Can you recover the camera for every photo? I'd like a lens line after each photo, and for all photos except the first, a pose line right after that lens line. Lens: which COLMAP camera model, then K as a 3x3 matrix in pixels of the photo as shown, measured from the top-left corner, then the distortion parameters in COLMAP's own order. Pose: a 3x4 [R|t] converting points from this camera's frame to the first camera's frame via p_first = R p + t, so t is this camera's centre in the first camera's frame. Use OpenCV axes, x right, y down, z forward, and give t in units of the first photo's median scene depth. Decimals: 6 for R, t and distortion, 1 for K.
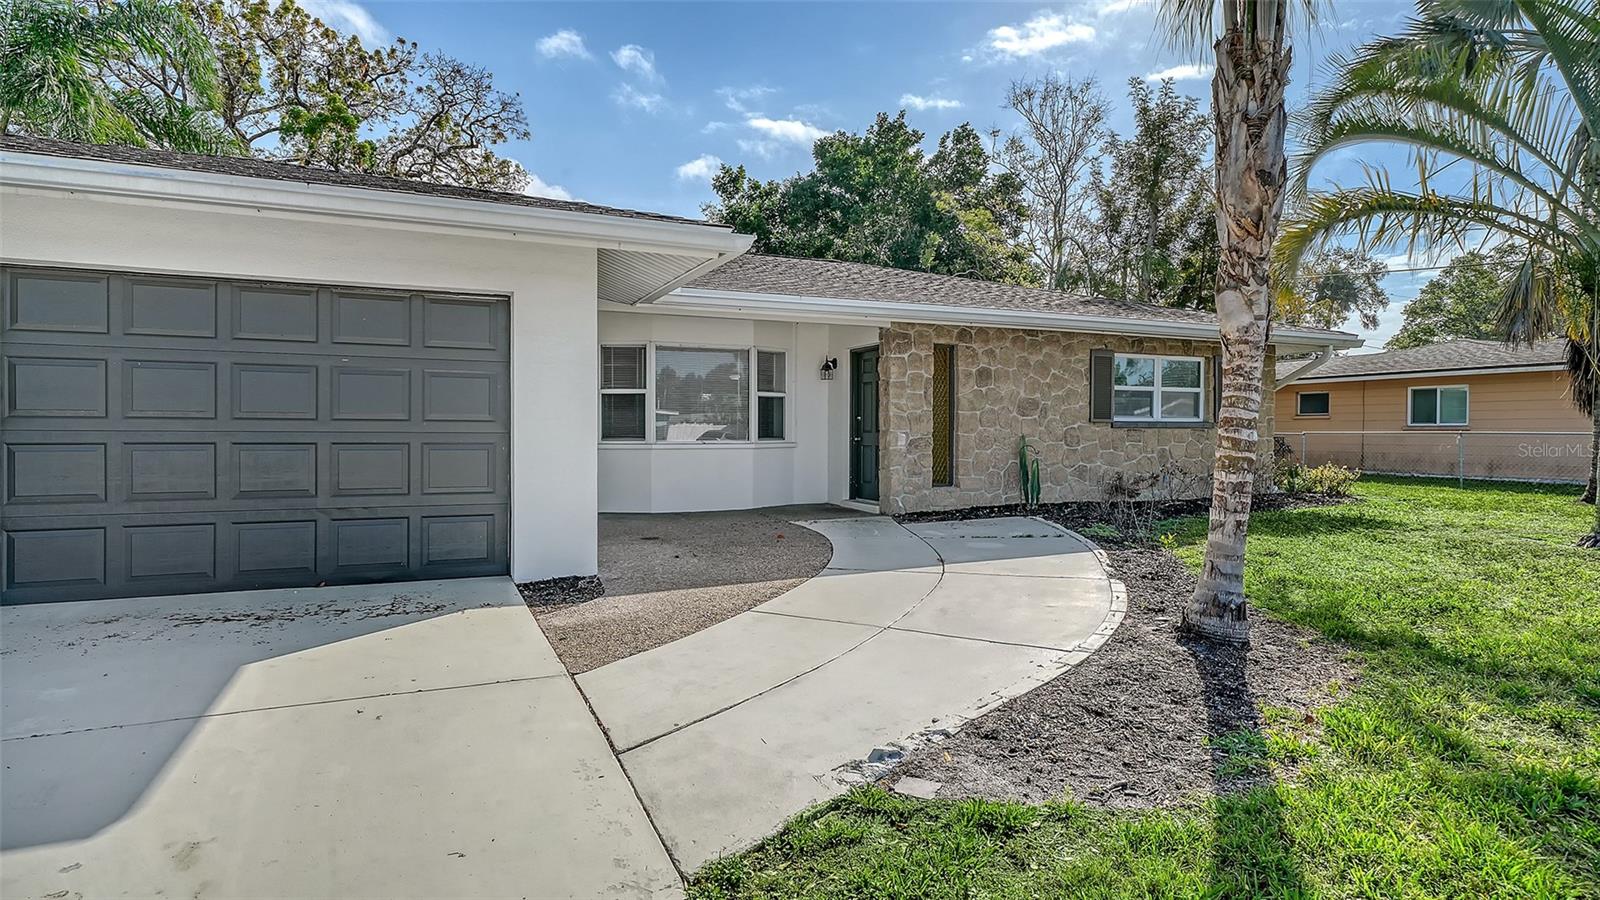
lens RADIAL K [[858.2, 0, 803.2], [0, 858.2, 440.4], [0, 0, 1]] dist [-0.003915, 0.000236]
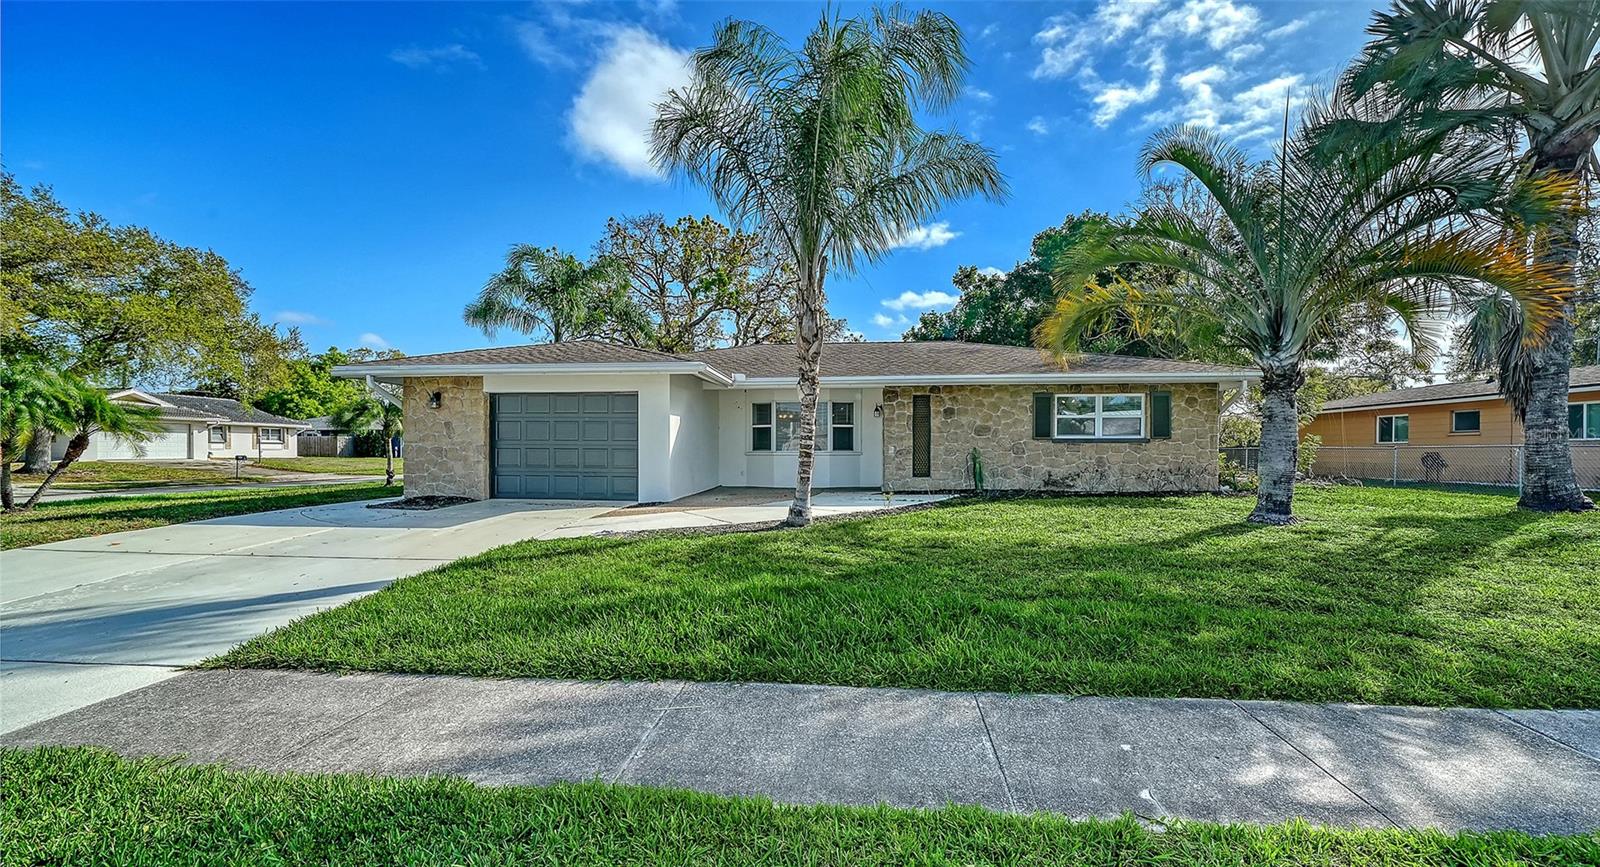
lens RADIAL K [[650.5, 0, 800.0], [0, 650.5, 433.5], [0, 0, 1]] dist [0.000587, 0.000005]
pose [[0.876139, -0.015855, -0.481798, 0.515423], [-0.003395, 0.999231, -0.039057, 0.015497], [0.482046, 0.035855, 0.875412, -0.239105]]
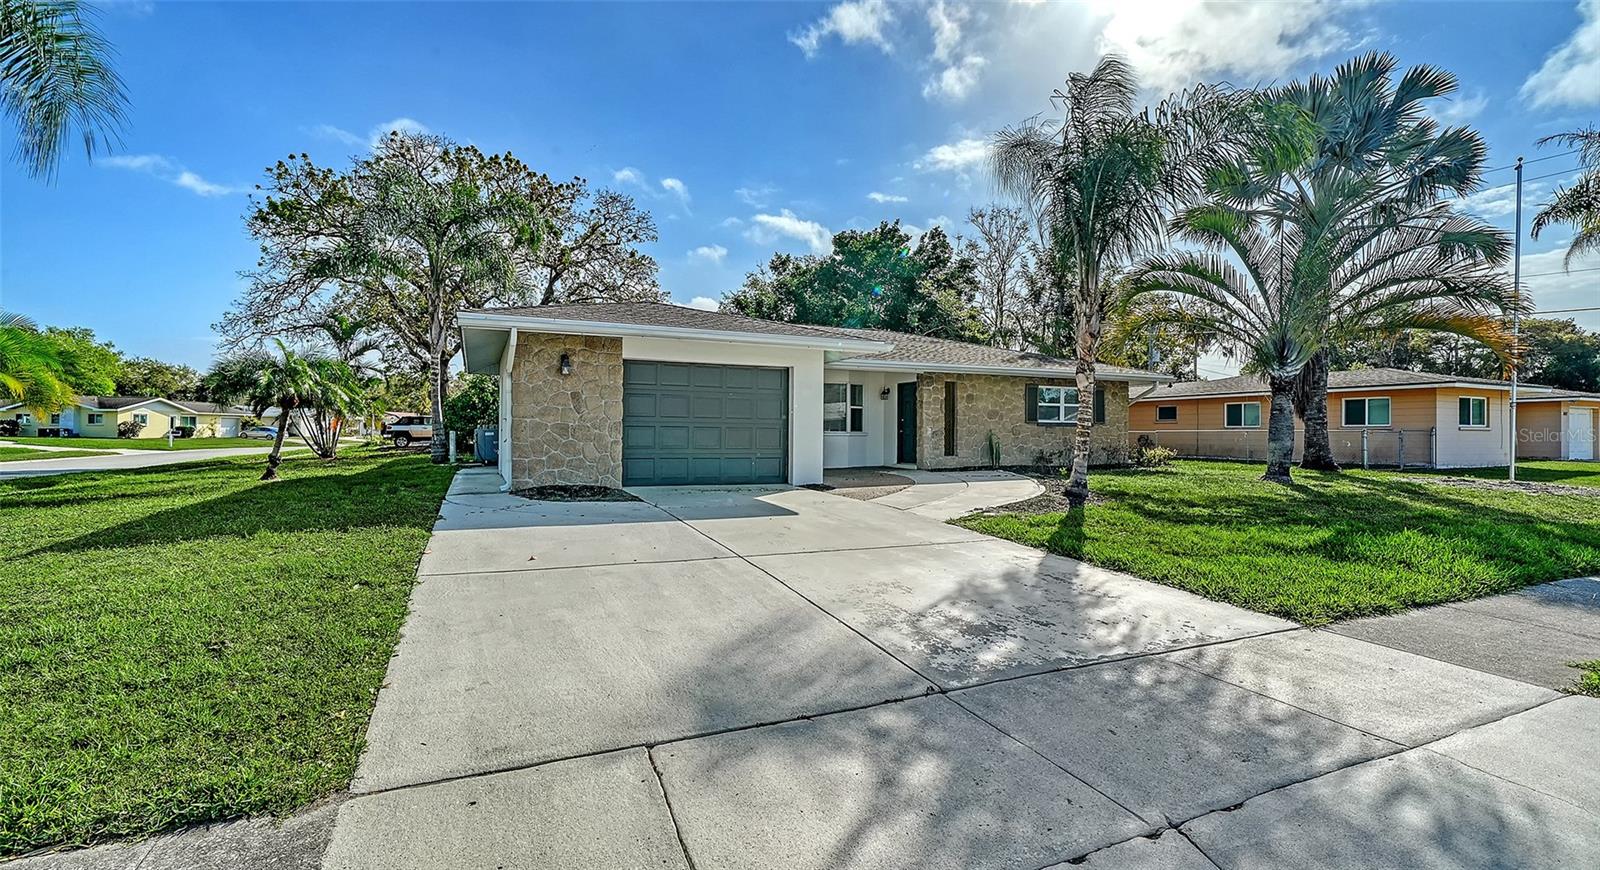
lens RADIAL K [[670.6, 0, 793.3], [0, 670.6, 427.4], [0, 0, 1]] dist [-0.000167, -0.000066]
pose [[0.999996, 0.002525, 0.001192, -0.167177], [-0.002500, 0.999788, -0.020424, 0.019215], [-0.001243, 0.020421, 0.999791, -0.444355]]
